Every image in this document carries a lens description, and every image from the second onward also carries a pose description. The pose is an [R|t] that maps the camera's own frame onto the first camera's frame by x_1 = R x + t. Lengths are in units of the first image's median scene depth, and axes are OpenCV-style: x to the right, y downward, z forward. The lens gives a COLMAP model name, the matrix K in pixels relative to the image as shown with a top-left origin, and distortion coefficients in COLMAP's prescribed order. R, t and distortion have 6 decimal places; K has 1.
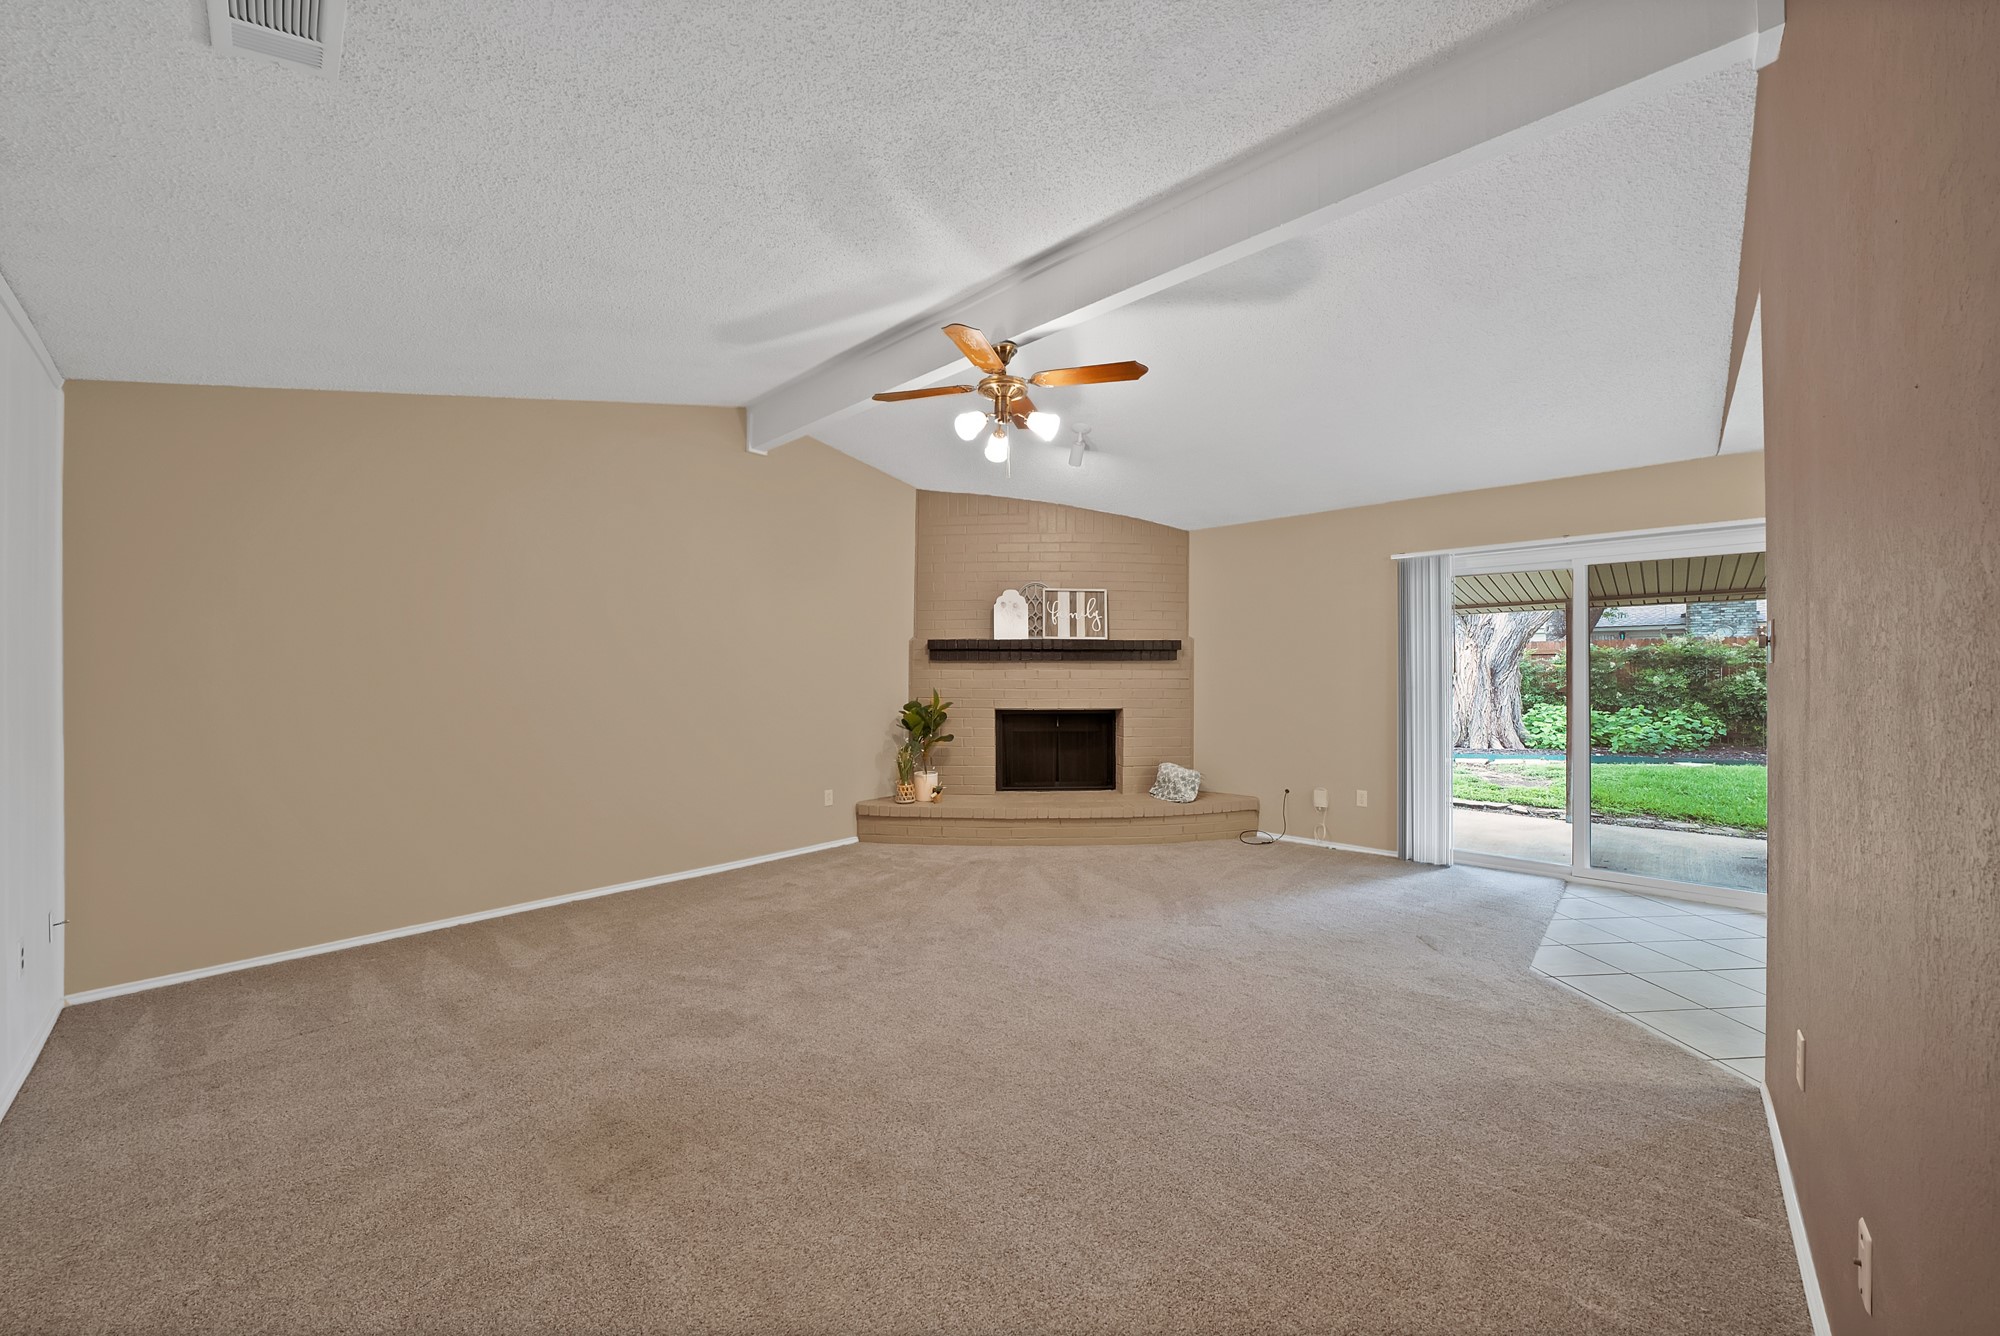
lens RADIAL K [[713.2, 0, 979.8], [0, 713.2, 675.7], [0, 0, 1]] dist [-0.020551, 0.001480]
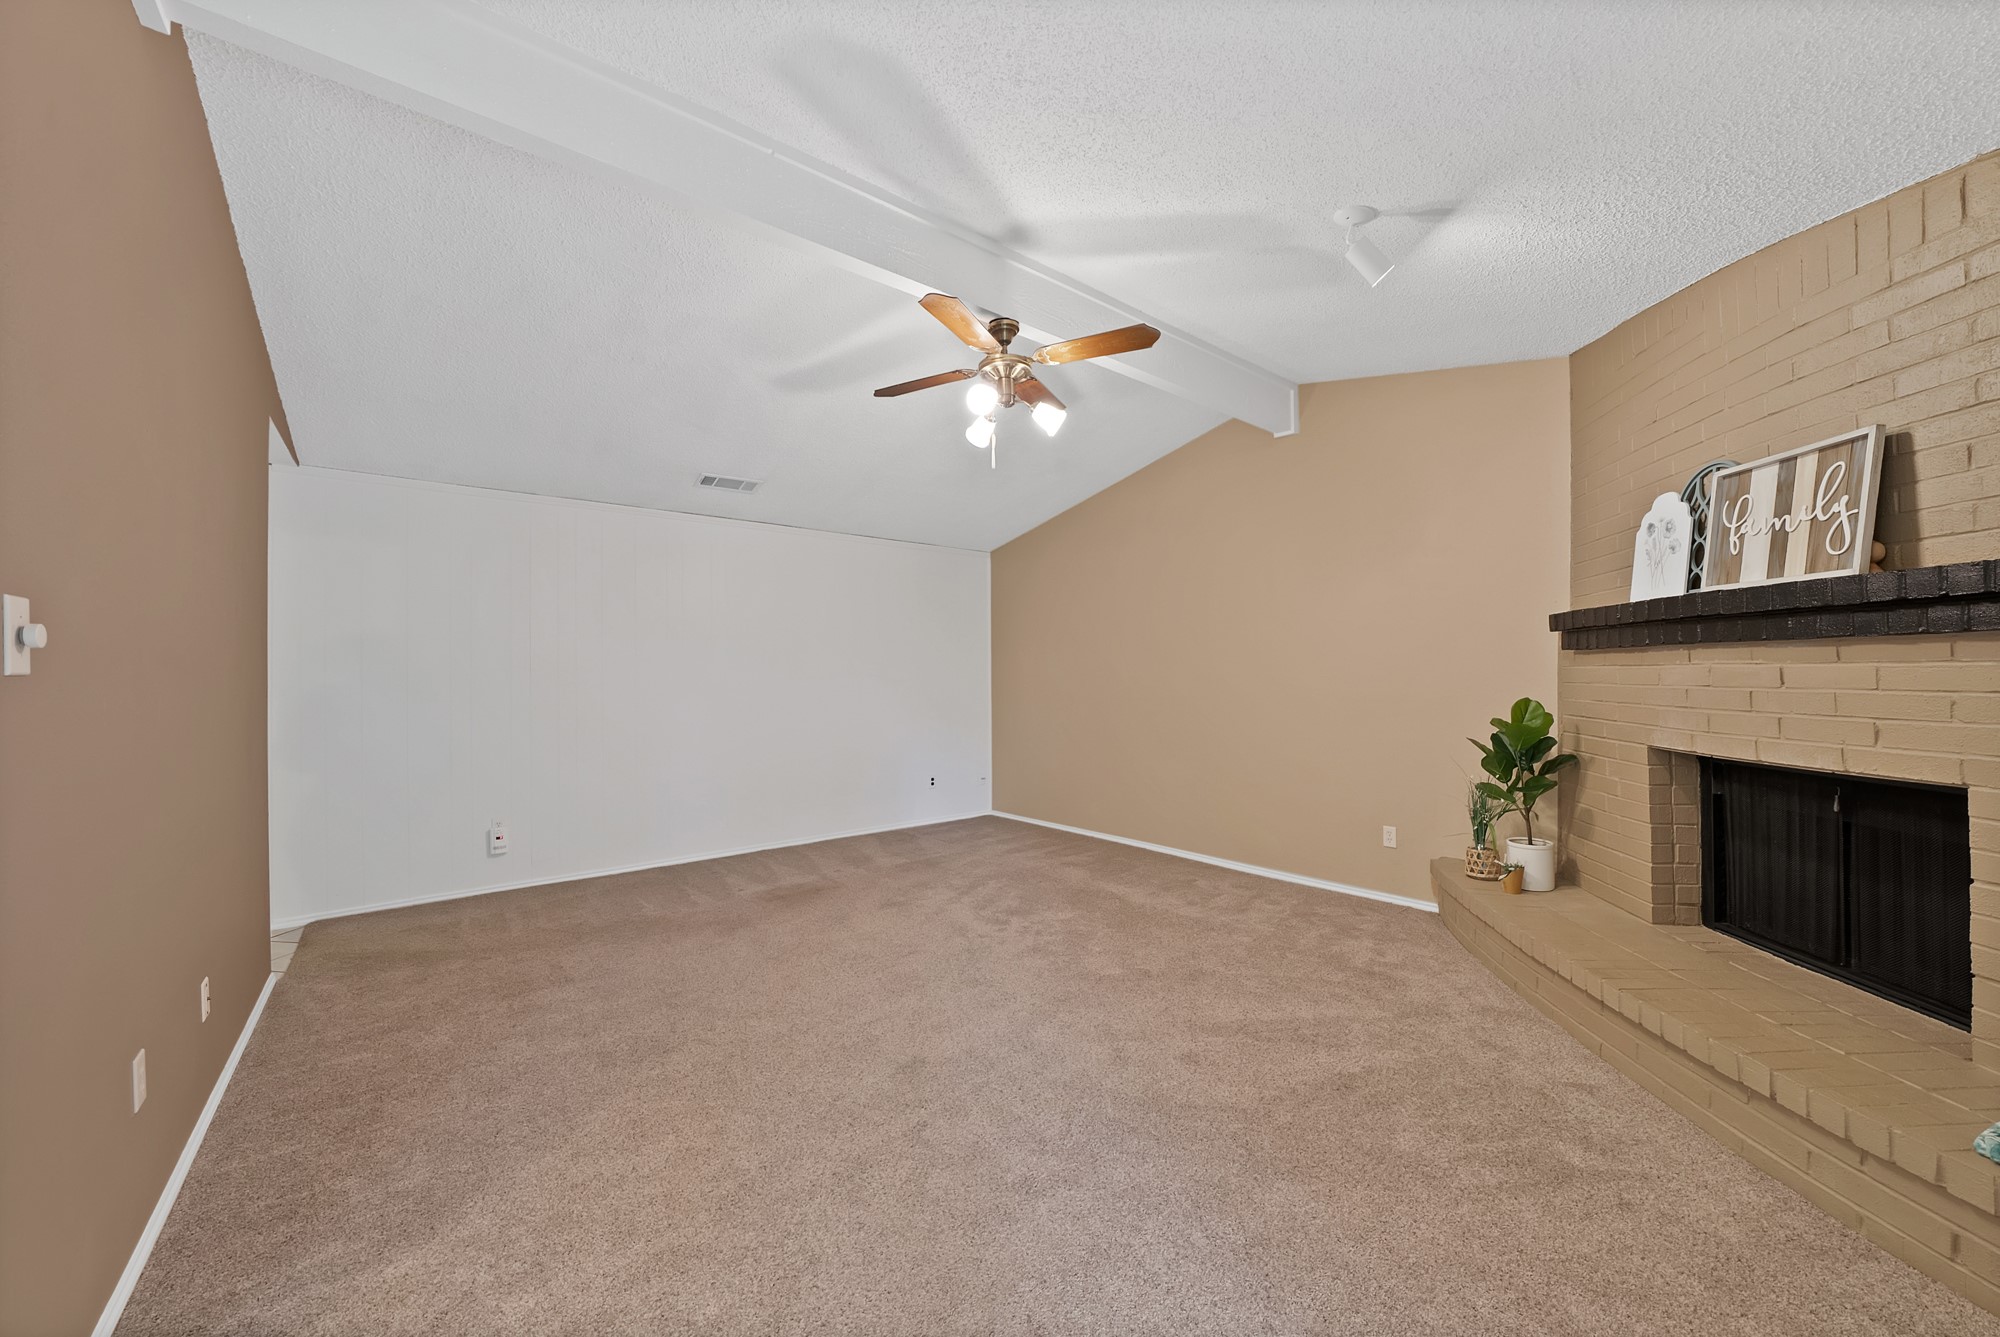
lens RADIAL K [[713.2, 0, 994.3], [0, 713.2, 661.0], [0, 0, 1]] dist [-0.020551, 0.001480]
pose [[-0.108072, -0.016471, -0.994007, 0.571225], [0.006348, 0.999831, -0.017257, -0.005881], [0.994123, -0.008175, -0.107949, 0.640591]]
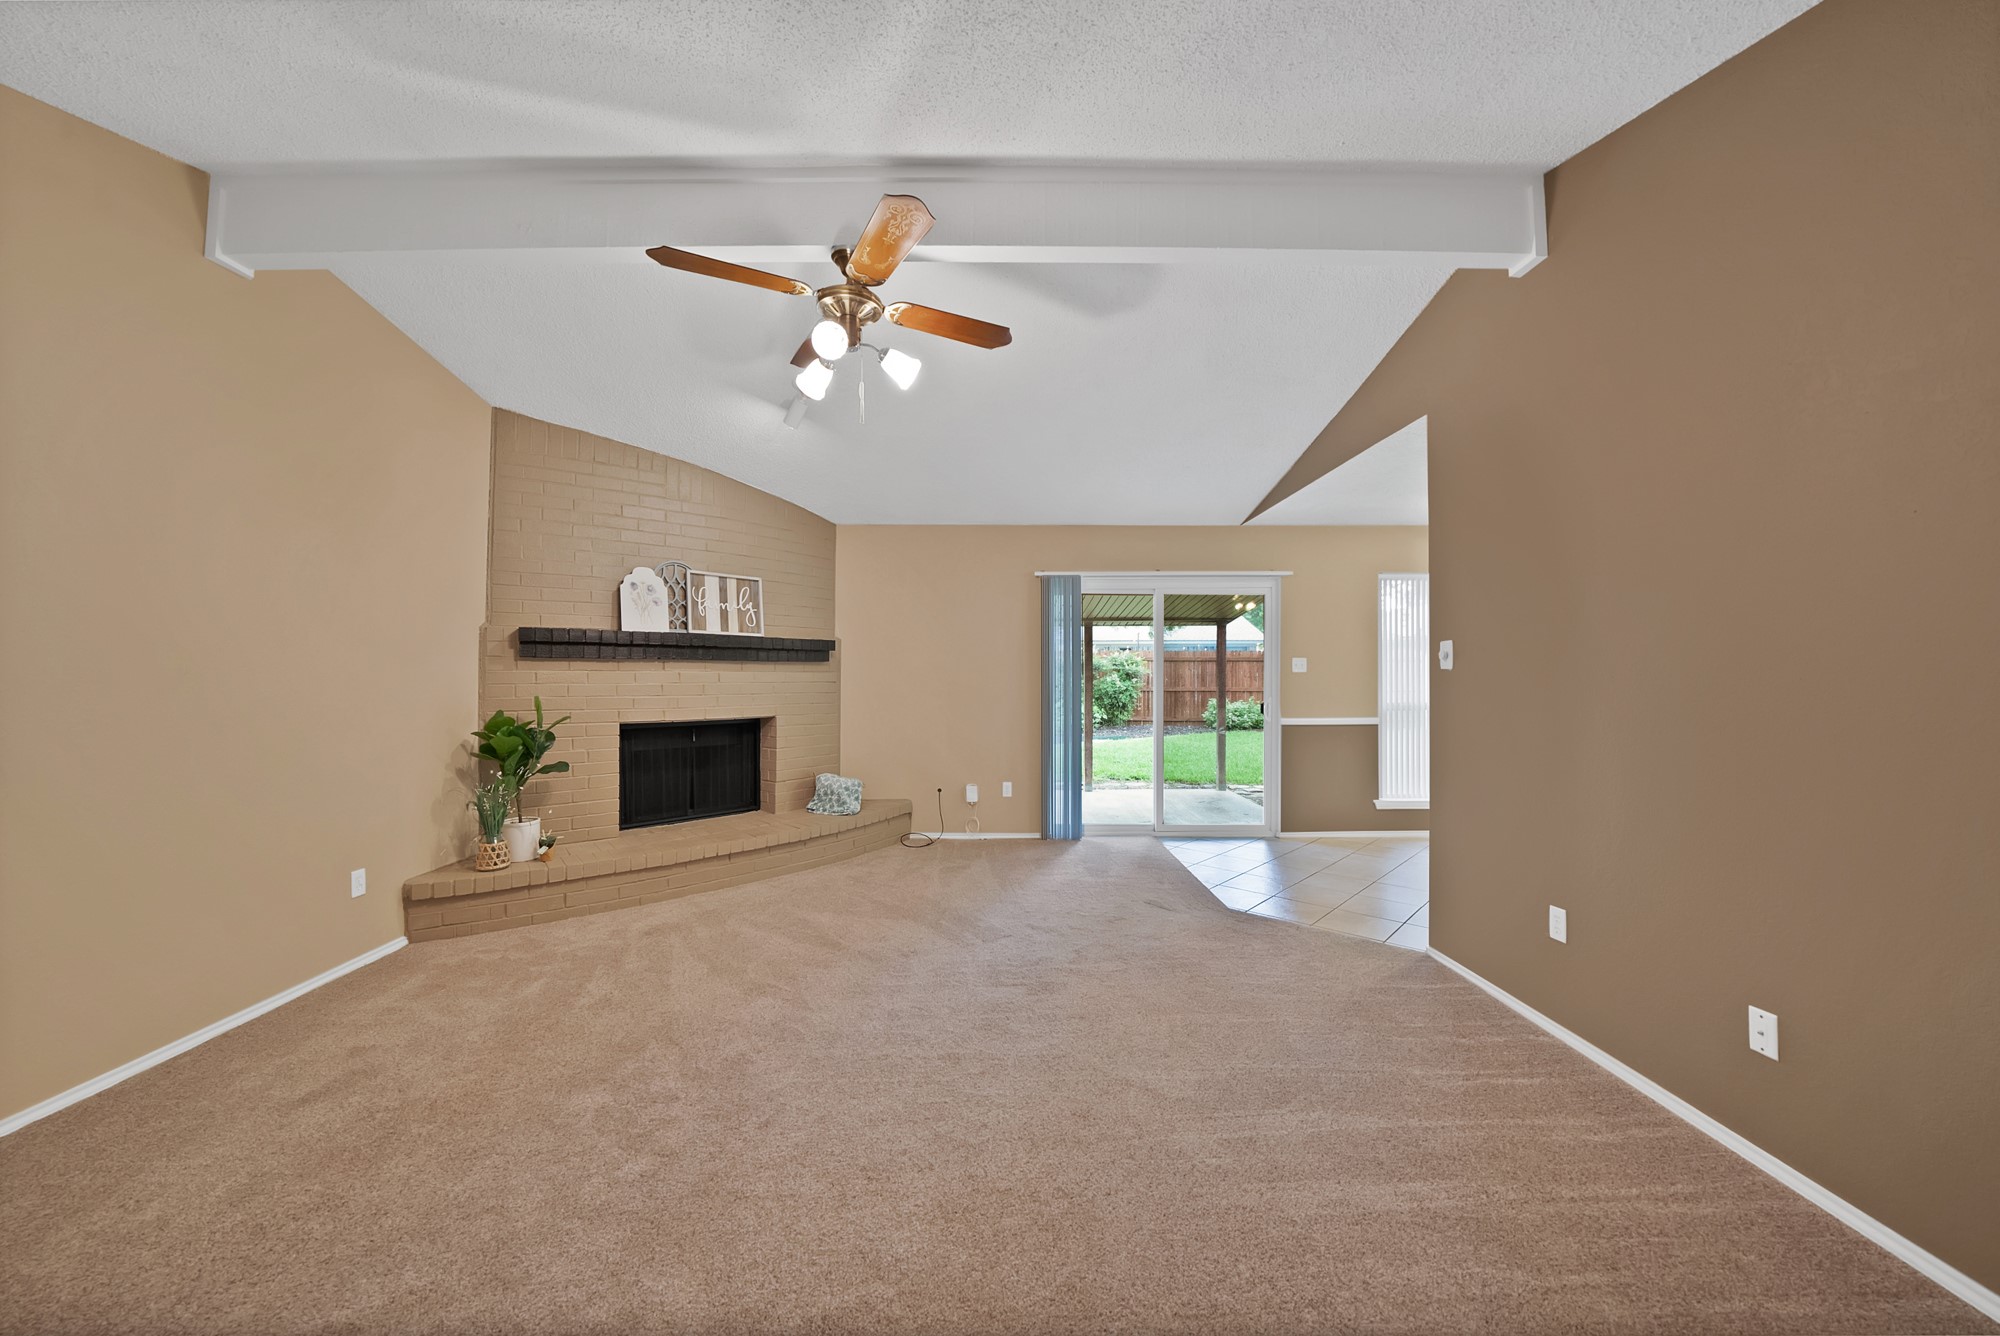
lens RADIAL K [[713.2, 0, 978.9], [0, 713.2, 673.9], [0, 0, 1]] dist [-0.020551, 0.001480]
pose [[0.727398, 0.001890, 0.686213, -0.229566], [0.002605, 0.999981, -0.005515, -0.000208], [-0.686211, 0.005800, 0.727380, 0.202633]]
